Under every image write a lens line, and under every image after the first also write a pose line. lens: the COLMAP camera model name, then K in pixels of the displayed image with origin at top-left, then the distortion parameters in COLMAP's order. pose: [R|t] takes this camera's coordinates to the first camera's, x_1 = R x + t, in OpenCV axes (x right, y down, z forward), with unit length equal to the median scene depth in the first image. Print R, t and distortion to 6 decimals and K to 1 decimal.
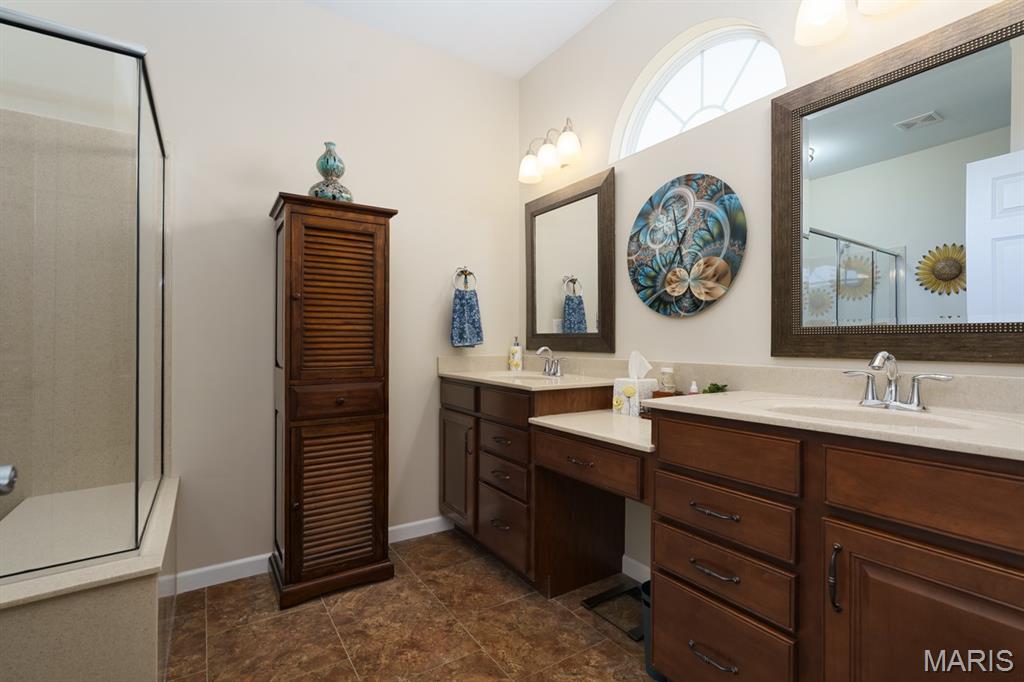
lens RADIAL K [[479.3, 0, 530.8], [0, 479.3, 339.3], [0, 0, 1]] dist [-0.005416, 0.003146]
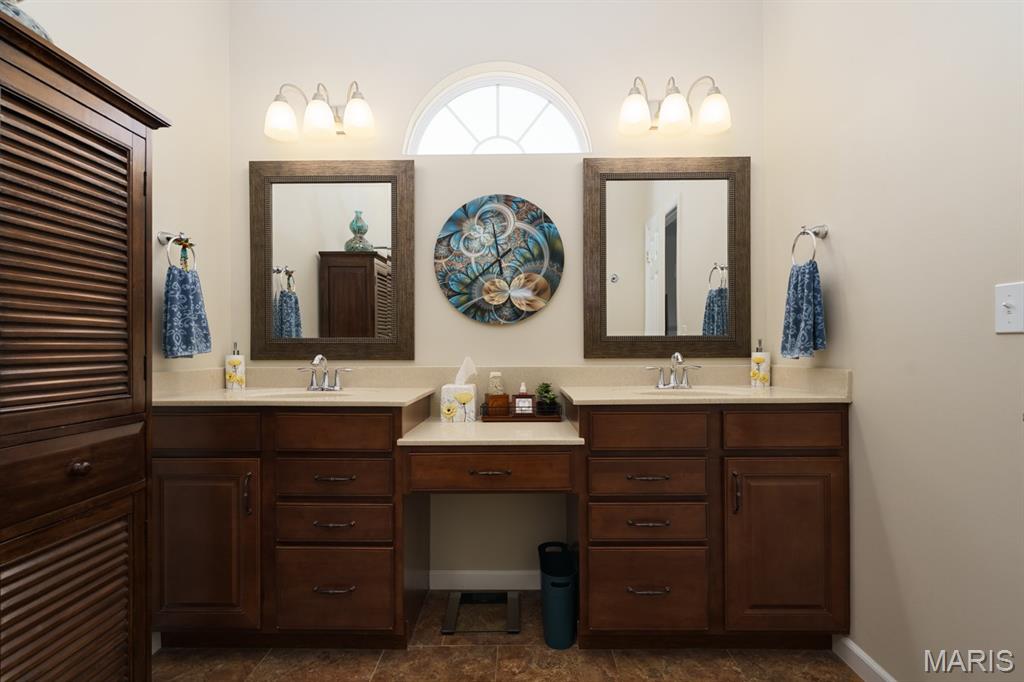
lens RADIAL K [[479.3, 0, 523.3], [0, 479.3, 347.7], [0, 0, 1]] dist [-0.005416, 0.003146]
pose [[0.564507, -0.003594, 0.825420, -0.544384], [0.002334, 0.999993, 0.002758, 0.002982], [-0.825425, 0.000369, 0.564512, 0.341863]]
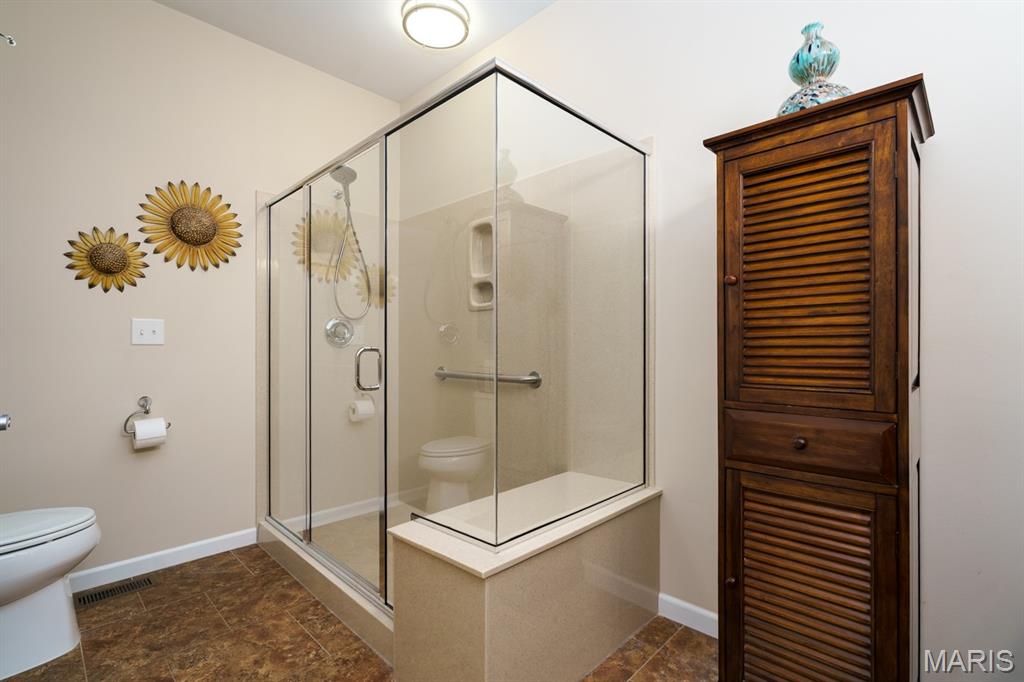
lens RADIAL K [[479.3, 0, 505.9], [0, 479.3, 344.9], [0, 0, 1]] dist [-0.005416, 0.003146]
pose [[0.181209, -0.001922, -0.983443, 0.126751], [0.009312, 0.999957, -0.000238, 0.001050], [0.983400, -0.009115, 0.181219, 0.526267]]
